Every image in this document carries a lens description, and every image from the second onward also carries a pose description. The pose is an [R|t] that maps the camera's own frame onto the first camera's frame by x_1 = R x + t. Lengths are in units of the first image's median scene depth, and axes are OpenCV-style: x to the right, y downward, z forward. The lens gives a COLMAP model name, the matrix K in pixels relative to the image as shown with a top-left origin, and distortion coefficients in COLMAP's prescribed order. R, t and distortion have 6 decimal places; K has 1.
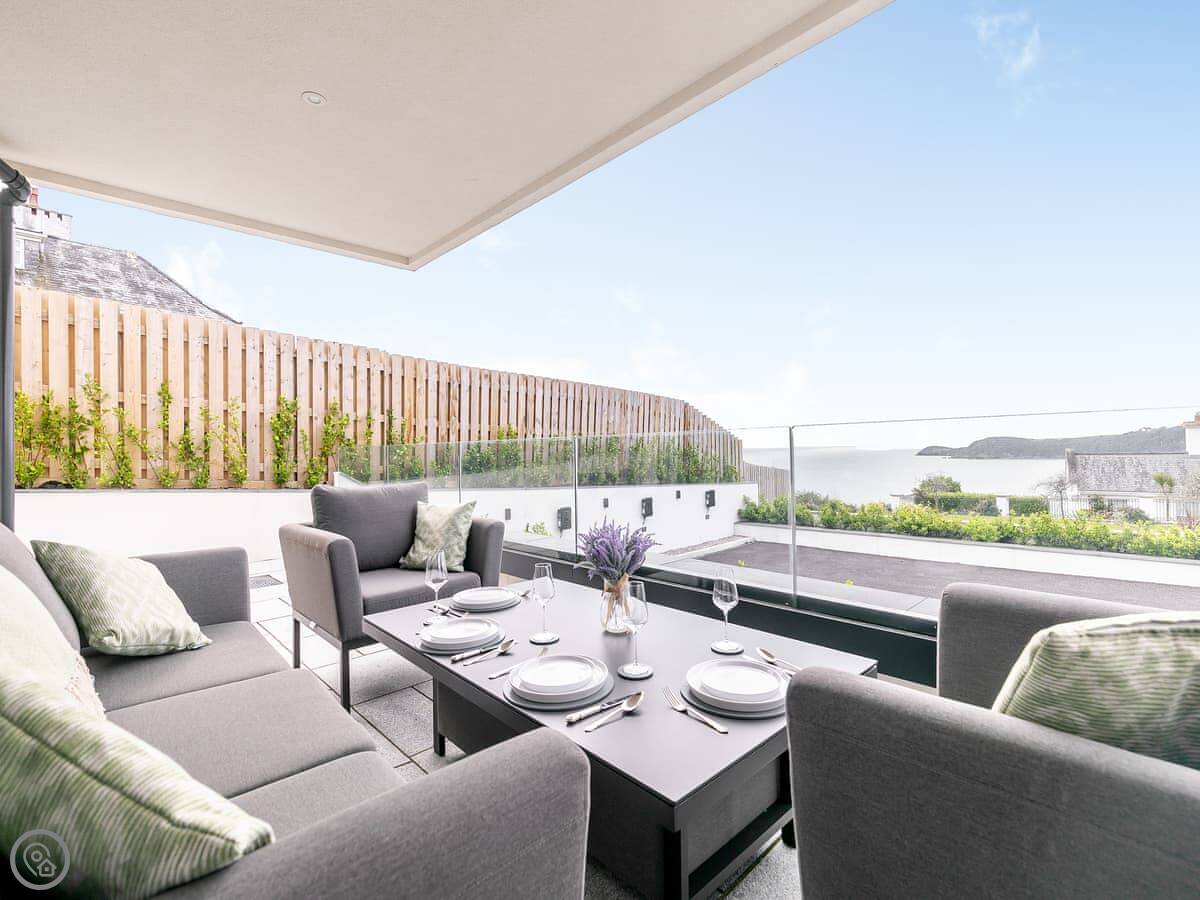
lens RADIAL K [[551.0, 0, 590.3], [0, 551.0, 447.4], [0, 0, 1]] dist [0.001155, -0.000294]
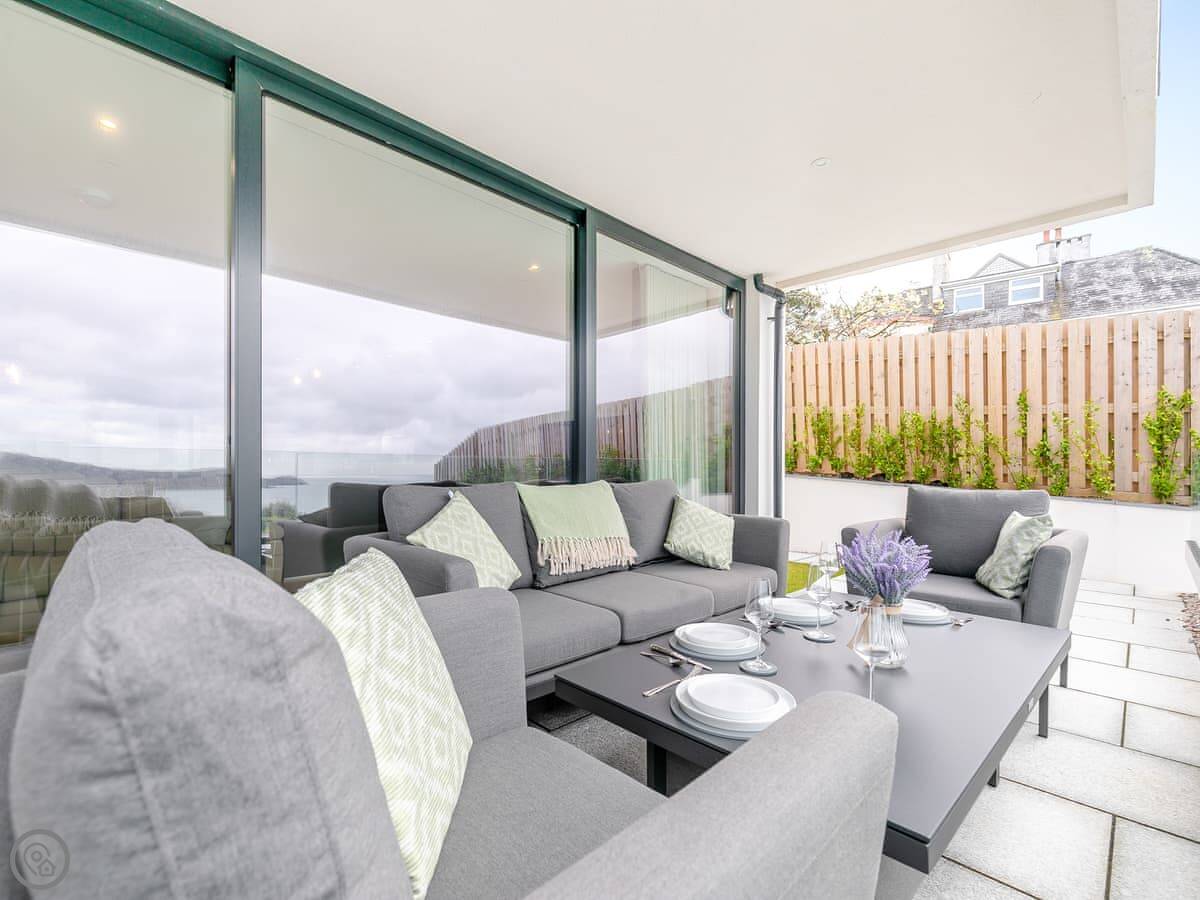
lens RADIAL K [[537.4, 0, 602.6], [0, 537.4, 469.0], [0, 0, 1]] dist [0.015931, 0.000113]
pose [[0.033154, 0.022630, -0.999194, 0.226793], [-0.002376, 0.999743, 0.022563, 0.007010], [0.999447, 0.001626, 0.033199, 0.153611]]
